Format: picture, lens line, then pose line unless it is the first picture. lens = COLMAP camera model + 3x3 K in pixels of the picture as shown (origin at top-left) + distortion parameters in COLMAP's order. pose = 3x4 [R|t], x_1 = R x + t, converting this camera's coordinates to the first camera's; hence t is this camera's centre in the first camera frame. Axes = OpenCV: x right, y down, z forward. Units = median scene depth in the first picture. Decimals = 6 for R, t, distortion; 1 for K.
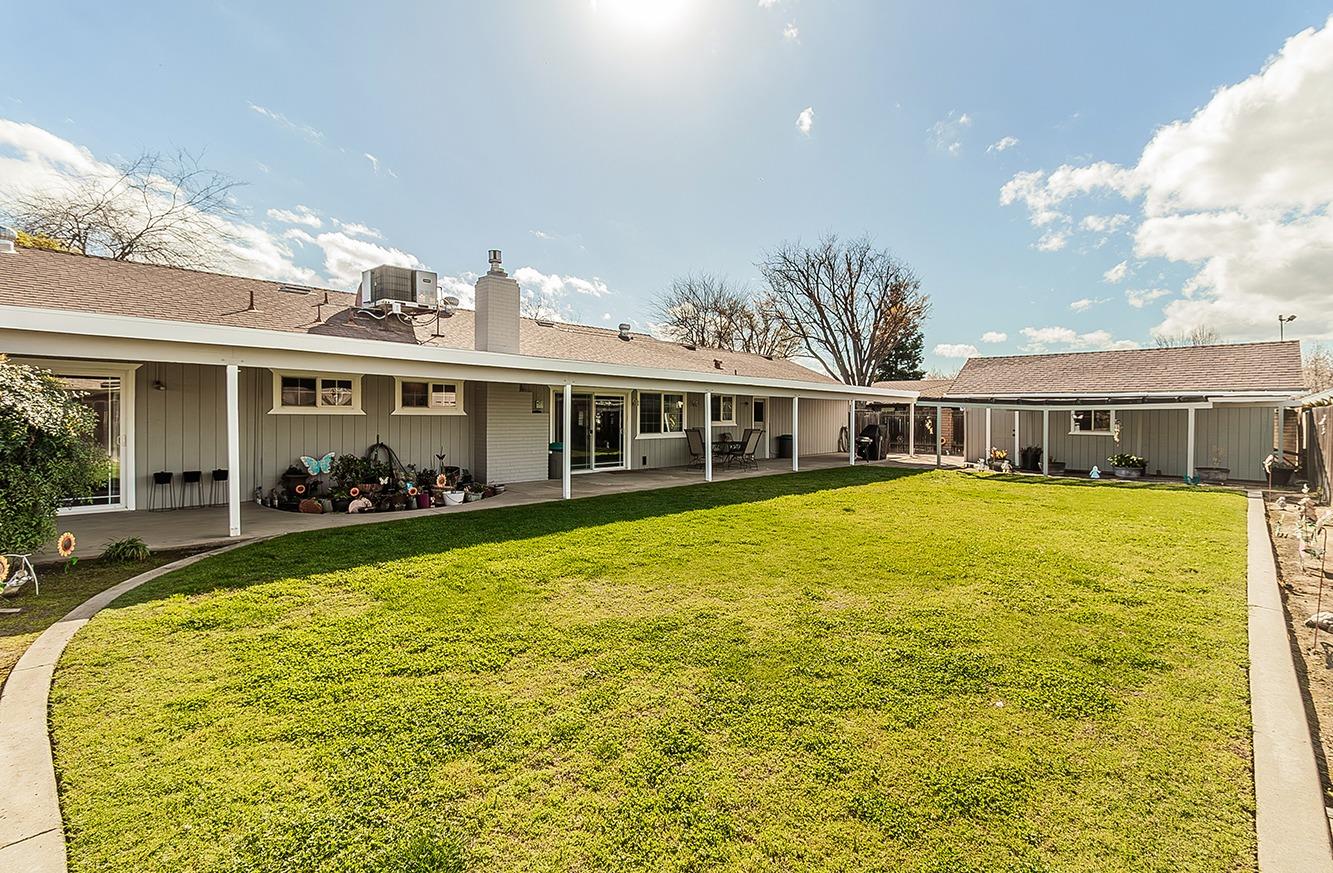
lens RADIAL K [[590.6, 0, 660.6], [0, 590.6, 420.8], [0, 0, 1]] dist [-0.000084, -0.000108]
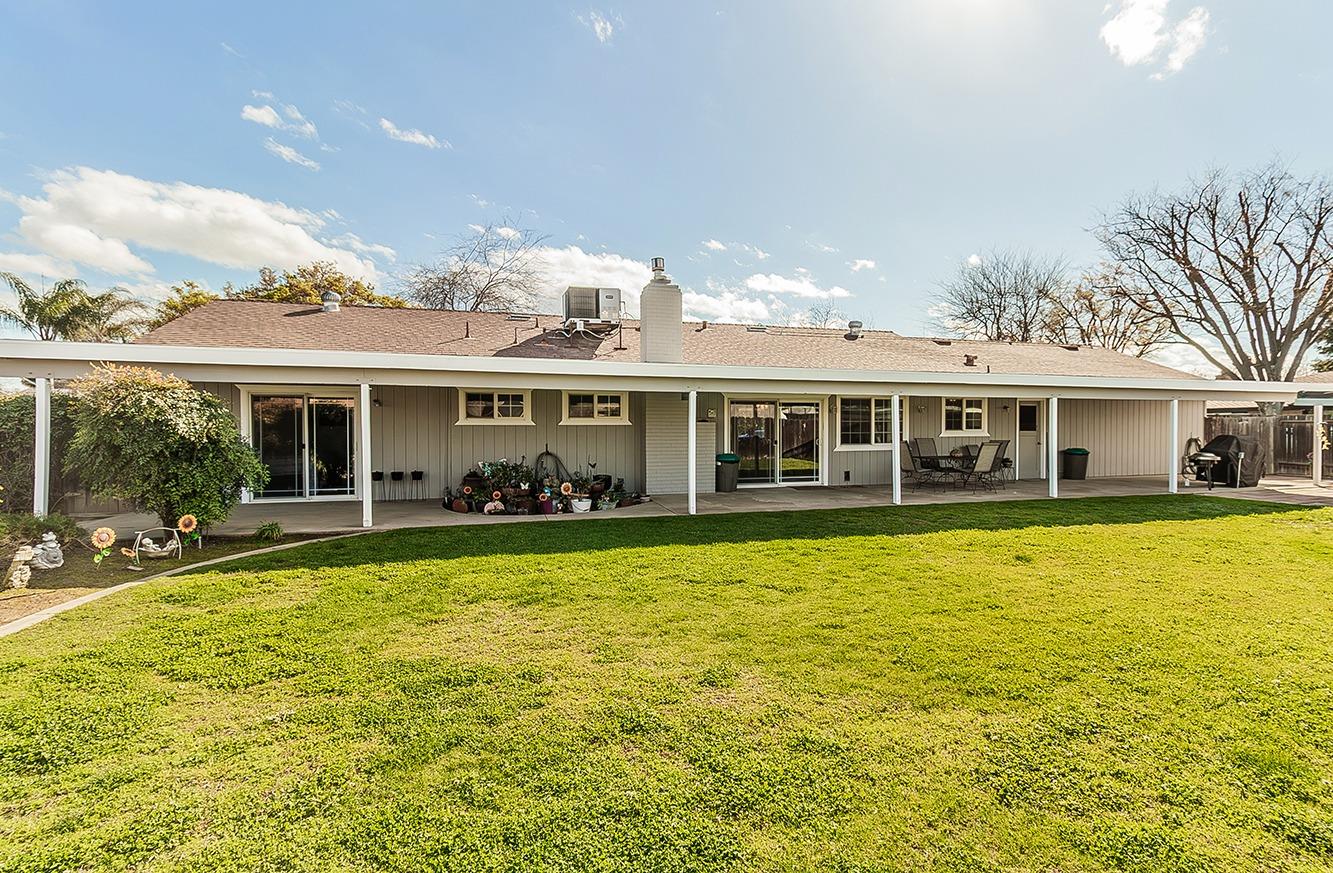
lens RADIAL K [[589.1, 0, 666.5], [0, 589.1, 436.5], [0, 0, 1]] dist [0.000504, 0.000080]
pose [[0.866085, 0.001533, -0.499894, 0.189896], [0.002589, 0.999968, 0.007553, 0.002374], [0.499890, -0.007836, 0.866054, 0.127128]]
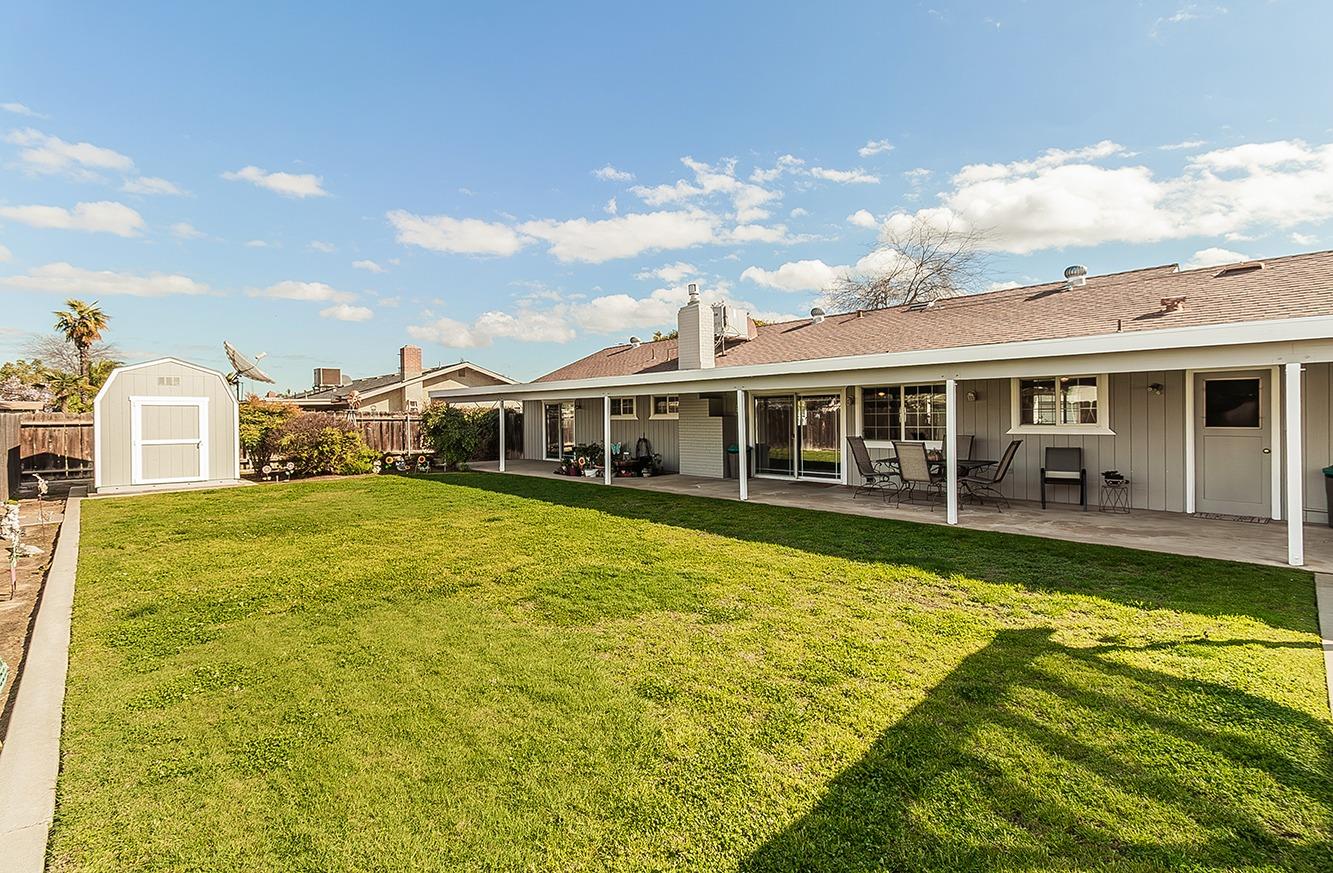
lens RADIAL K [[602.6, 0, 662.5], [0, 602.6, 441.2], [0, 0, 1]] dist [0.001513, 0.000151]
pose [[-0.033708, 0.024532, -0.999131, 0.813162], [-0.003896, 0.999688, 0.024677, 0.004751], [0.999424, 0.004725, -0.033602, 0.821609]]
